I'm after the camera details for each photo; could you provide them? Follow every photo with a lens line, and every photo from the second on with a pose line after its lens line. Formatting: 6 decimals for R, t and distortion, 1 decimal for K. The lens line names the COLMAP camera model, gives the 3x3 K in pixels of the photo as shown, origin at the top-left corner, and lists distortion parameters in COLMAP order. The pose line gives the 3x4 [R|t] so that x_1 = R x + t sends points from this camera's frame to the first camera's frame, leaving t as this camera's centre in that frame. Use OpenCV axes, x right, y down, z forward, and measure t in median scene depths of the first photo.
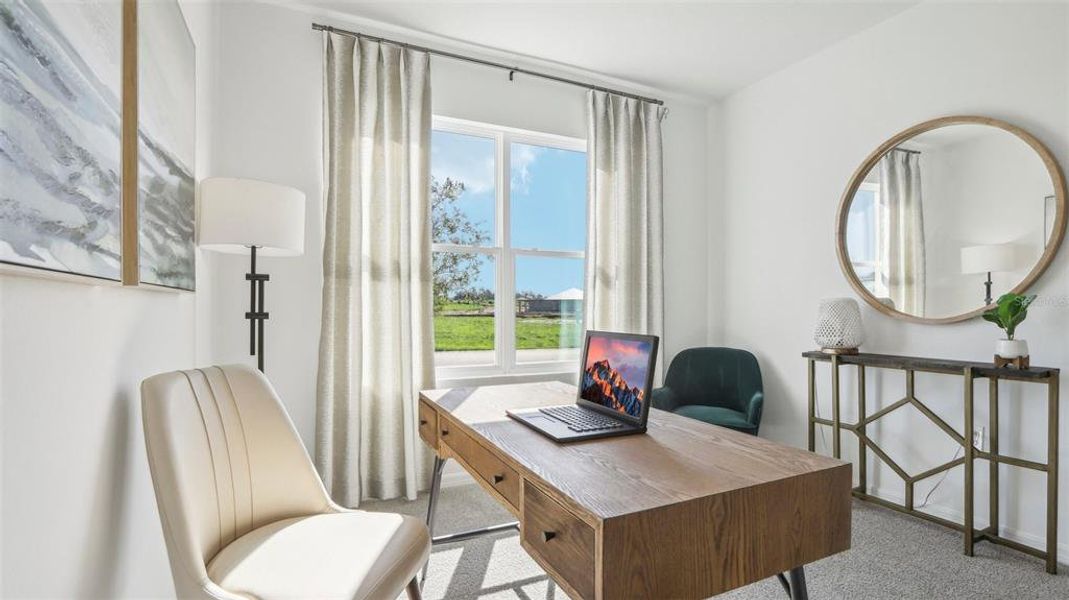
lens RADIAL K [[495.8, 0, 537.6], [0, 495.8, 308.2], [0, 0, 1]] dist [-0.027011, 0.002728]
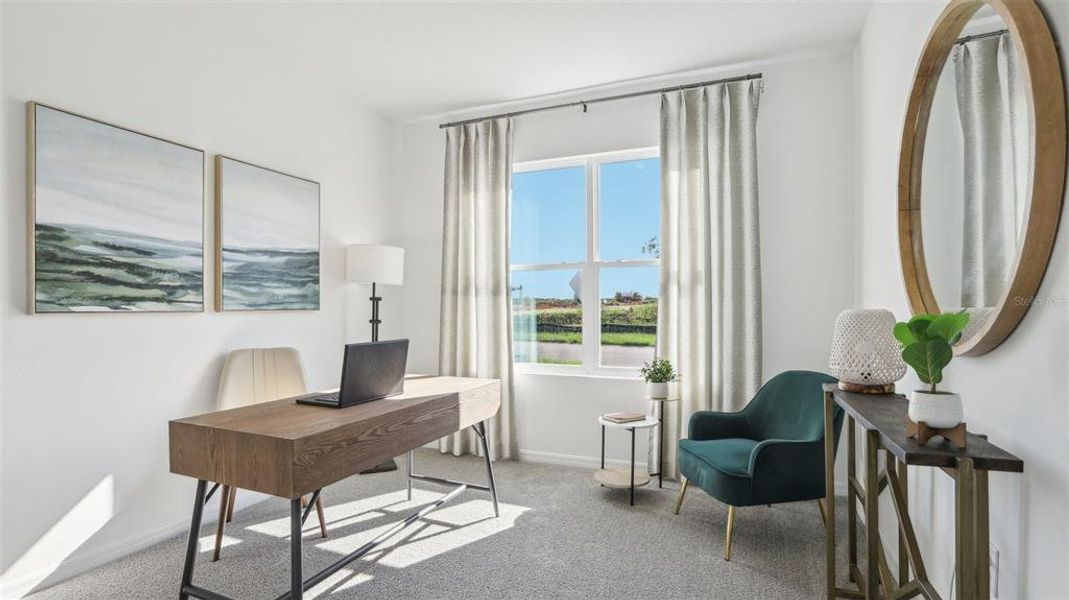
lens RADIAL K [[495.8, 0, 542.2], [0, 495.8, 301.2], [0, 0, 1]] dist [-0.027011, 0.002728]
pose [[0.673941, -0.009377, -0.738726, 0.847269], [0.003686, 0.999950, -0.009330, -0.029184], [0.738776, 0.003565, 0.673942, 0.213463]]
